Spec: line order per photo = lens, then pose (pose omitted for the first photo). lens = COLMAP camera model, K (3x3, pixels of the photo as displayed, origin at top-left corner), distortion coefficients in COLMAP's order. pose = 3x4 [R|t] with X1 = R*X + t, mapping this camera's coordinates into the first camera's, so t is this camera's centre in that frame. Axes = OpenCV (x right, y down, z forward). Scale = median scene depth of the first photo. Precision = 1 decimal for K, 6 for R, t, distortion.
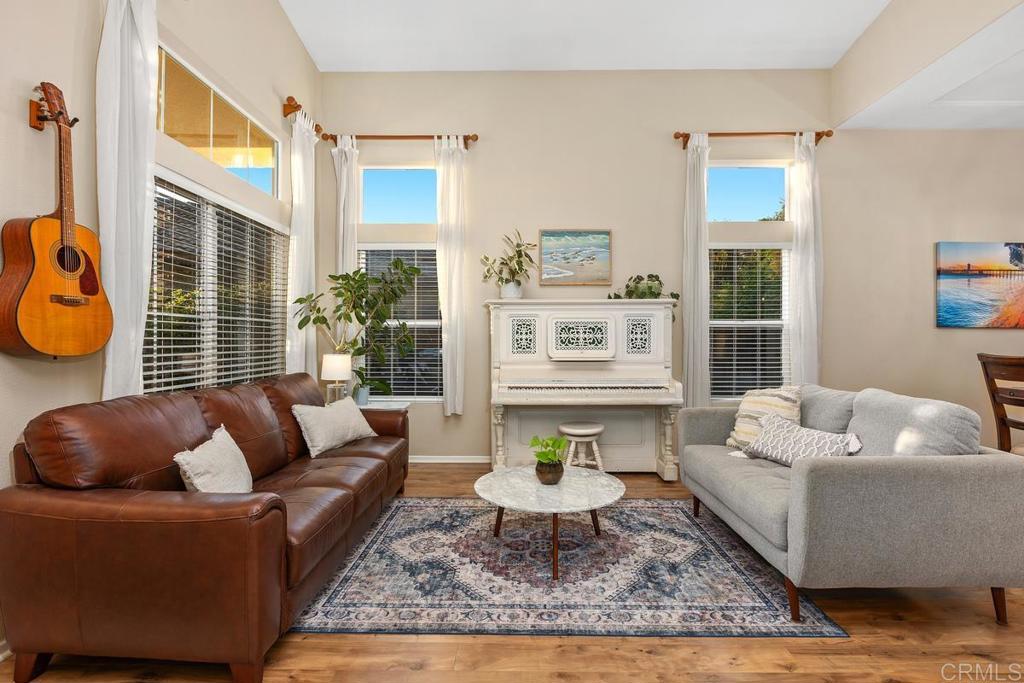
lens RADIAL K [[497.1, 0, 515.0], [0, 497.1, 338.9], [0, 0, 1]] dist [-0.009114, -0.000951]
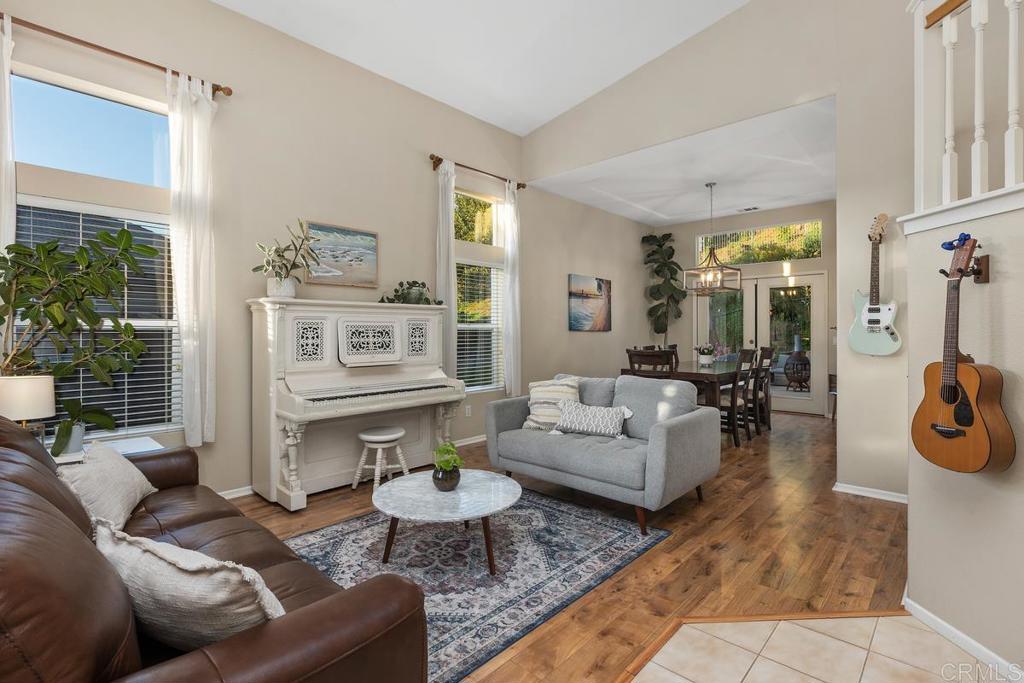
lens RADIAL K [[480.0, 0, 516.4], [0, 480.0, 333.5], [0, 0, 1]] dist [-0.003204, -0.001677]
pose [[0.669364, -0.003306, 0.742928, -0.376946], [0.001924, 0.999994, 0.002716, -0.020991], [-0.742932, -0.000388, 0.669366, 0.158311]]
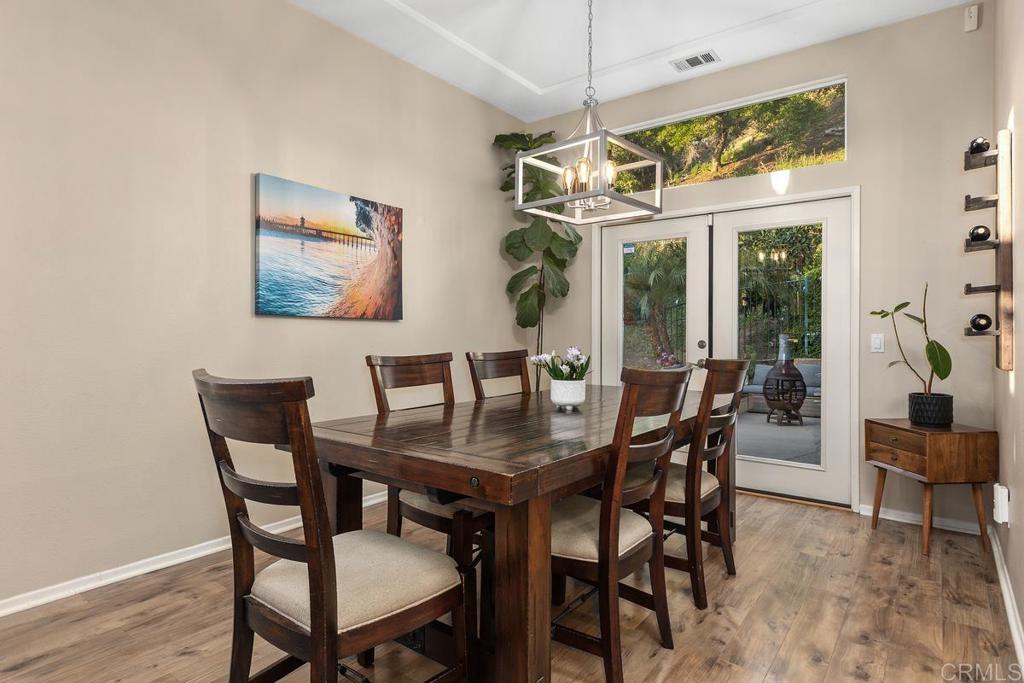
lens RADIAL K [[561.2, 0, 509.8], [0, 561.2, 335.7], [0, 0, 1]] dist [0.004078, 0.000054]
pose [[0.600622, -0.002014, 0.799530, 0.549077], [-0.002983, 0.999984, 0.004759, -0.002450], [-0.799527, -0.005243, 0.600607, 0.378361]]
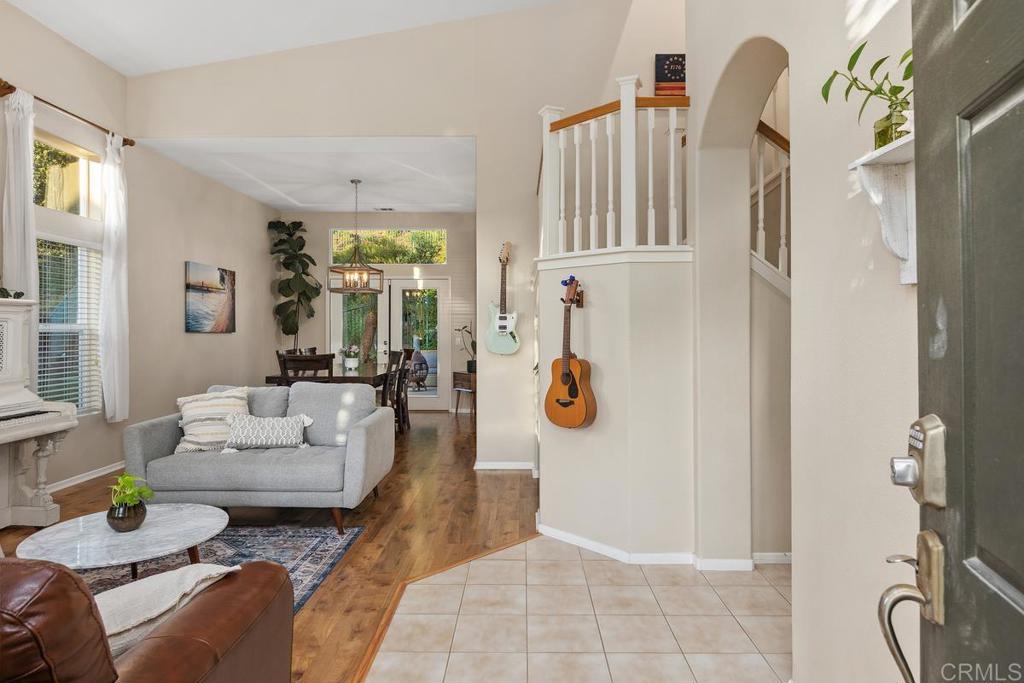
lens RADIAL K [[583.8, 0, 513.3], [0, 583.8, 326.5], [0, 0, 1]] dist [0.004126, 0.000570]
pose [[0.003517, 0.005402, 0.999979, -0.617616], [-0.000283, 0.999985, -0.005401, -0.033221], [-0.999994, -0.000264, 0.003519, 0.228106]]
